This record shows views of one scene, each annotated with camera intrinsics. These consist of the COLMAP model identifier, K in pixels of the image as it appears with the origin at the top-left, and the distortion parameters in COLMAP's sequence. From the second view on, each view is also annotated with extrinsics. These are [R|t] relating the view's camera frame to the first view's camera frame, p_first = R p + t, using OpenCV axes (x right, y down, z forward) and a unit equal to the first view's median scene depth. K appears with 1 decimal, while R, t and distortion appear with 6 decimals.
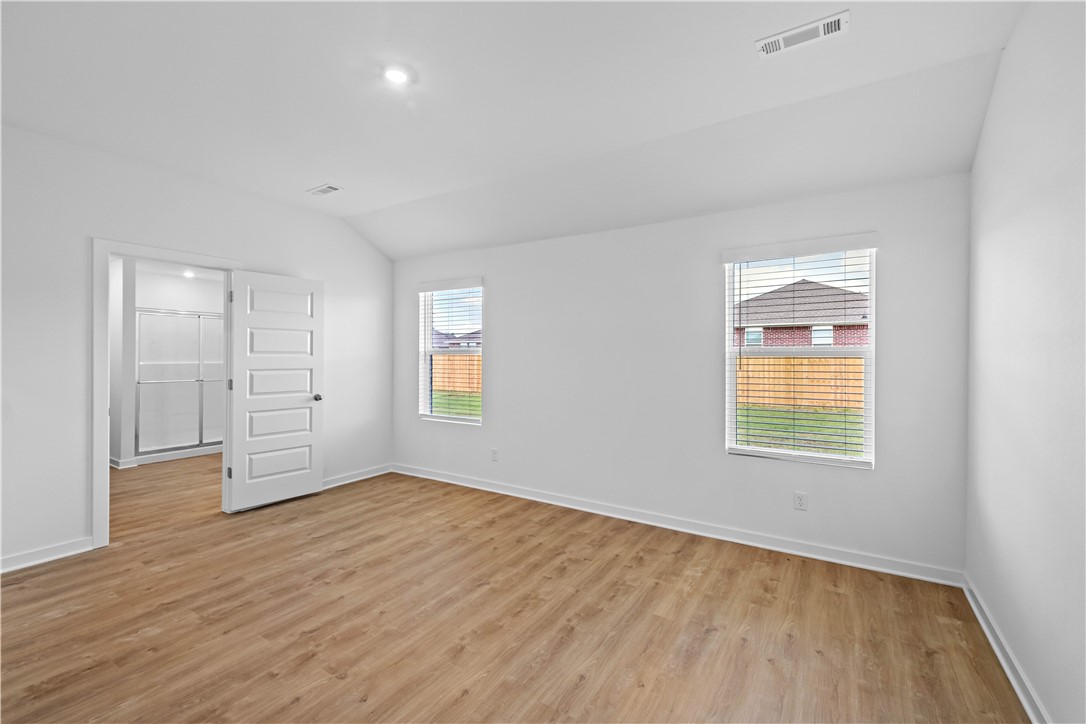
lens RADIAL K [[473.0, 0, 542.0], [0, 473.0, 356.9], [0, 0, 1]] dist [0.005916, -0.005826]
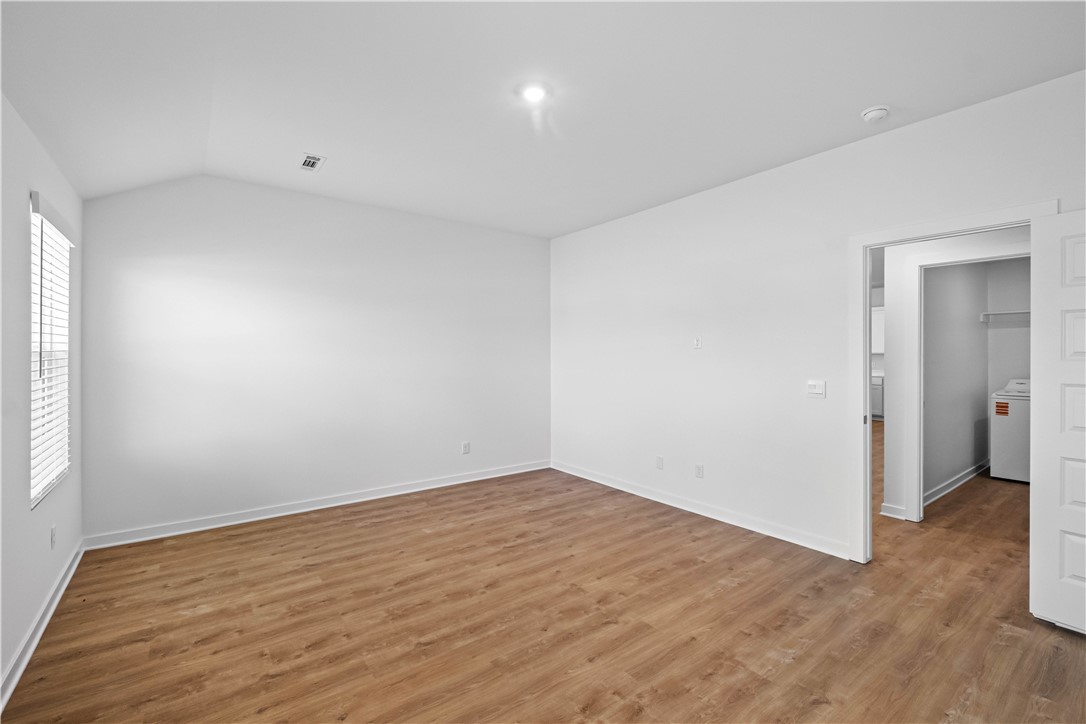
lens RADIAL K [[473.0, 0, 539.4], [0, 473.0, 355.2], [0, 0, 1]] dist [0.005916, -0.005826]
pose [[-0.935458, -0.007378, 0.353362, -0.627029], [-0.003898, 0.999937, 0.010559, -0.019664], [-0.353417, 0.008500, -0.935427, 1.795204]]
